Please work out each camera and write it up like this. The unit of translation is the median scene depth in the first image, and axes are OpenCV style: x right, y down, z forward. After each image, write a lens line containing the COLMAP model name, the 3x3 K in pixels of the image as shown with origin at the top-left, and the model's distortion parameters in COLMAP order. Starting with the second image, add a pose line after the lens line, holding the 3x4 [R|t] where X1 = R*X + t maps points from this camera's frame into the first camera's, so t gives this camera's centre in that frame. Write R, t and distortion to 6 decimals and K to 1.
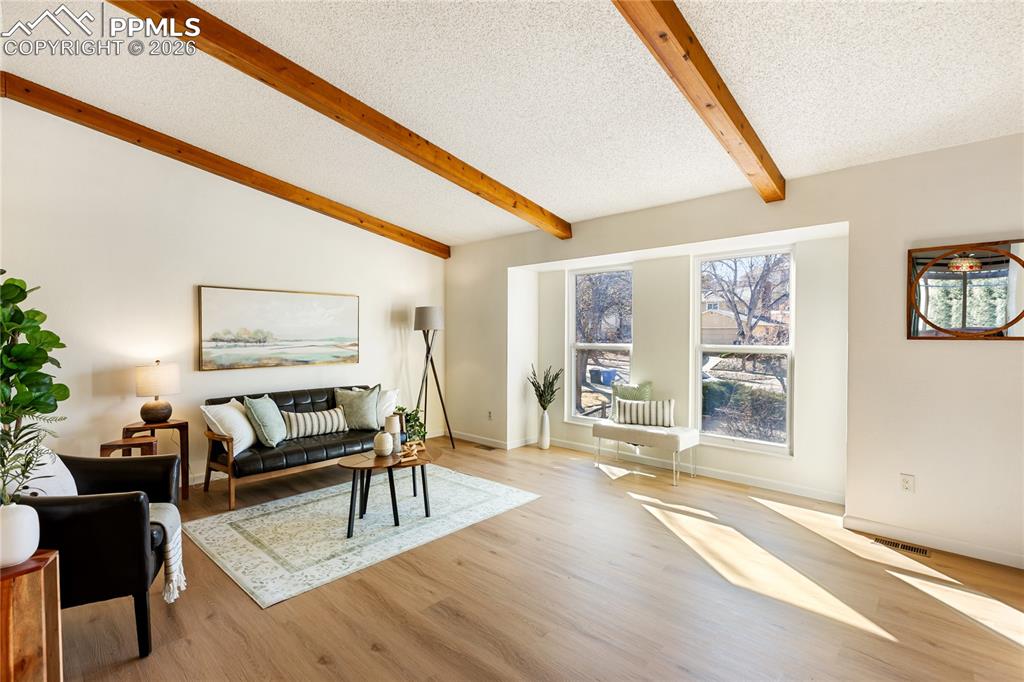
lens RADIAL K [[467.5, 0, 512.8], [0, 467.5, 329.0], [0, 0, 1]] dist [0.001282, 0.000231]
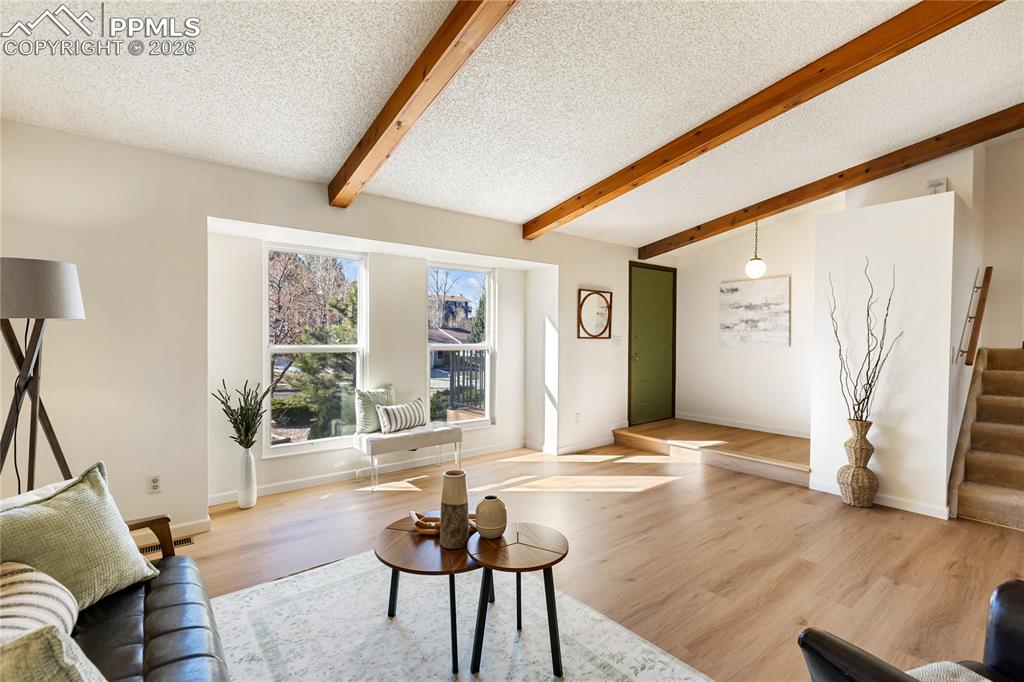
lens RADIAL K [[459.1, 0, 513.8], [0, 459.1, 339.6], [0, 0, 1]] dist [0.002646, 0.000284]
pose [[0.146937, -0.005151, 0.989132, -0.768646], [-0.020148, 0.999763, 0.008199, 0.012637], [-0.988941, -0.021133, 0.146798, 0.806426]]
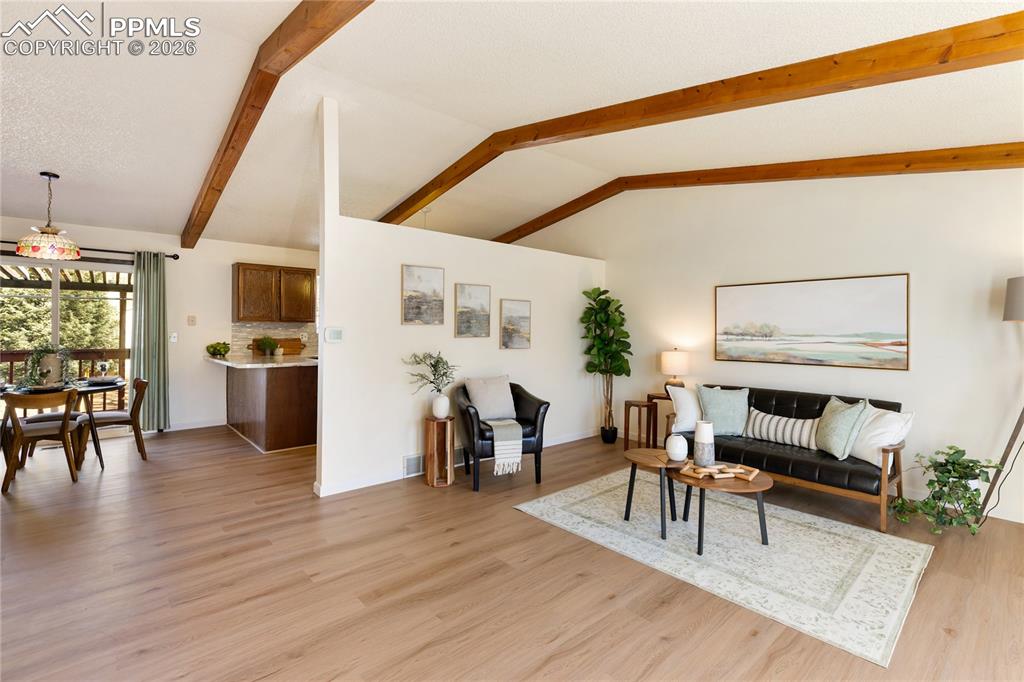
lens RADIAL K [[467.5, 0, 512.8], [0, 467.5, 329.0], [0, 0, 1]] dist [0.001282, 0.000231]
pose [[-0.092912, 0.000019, -0.995674, 0.594623], [0.006185, 0.999981, -0.000558, 0.012044], [0.995655, -0.006210, -0.092910, 0.695744]]
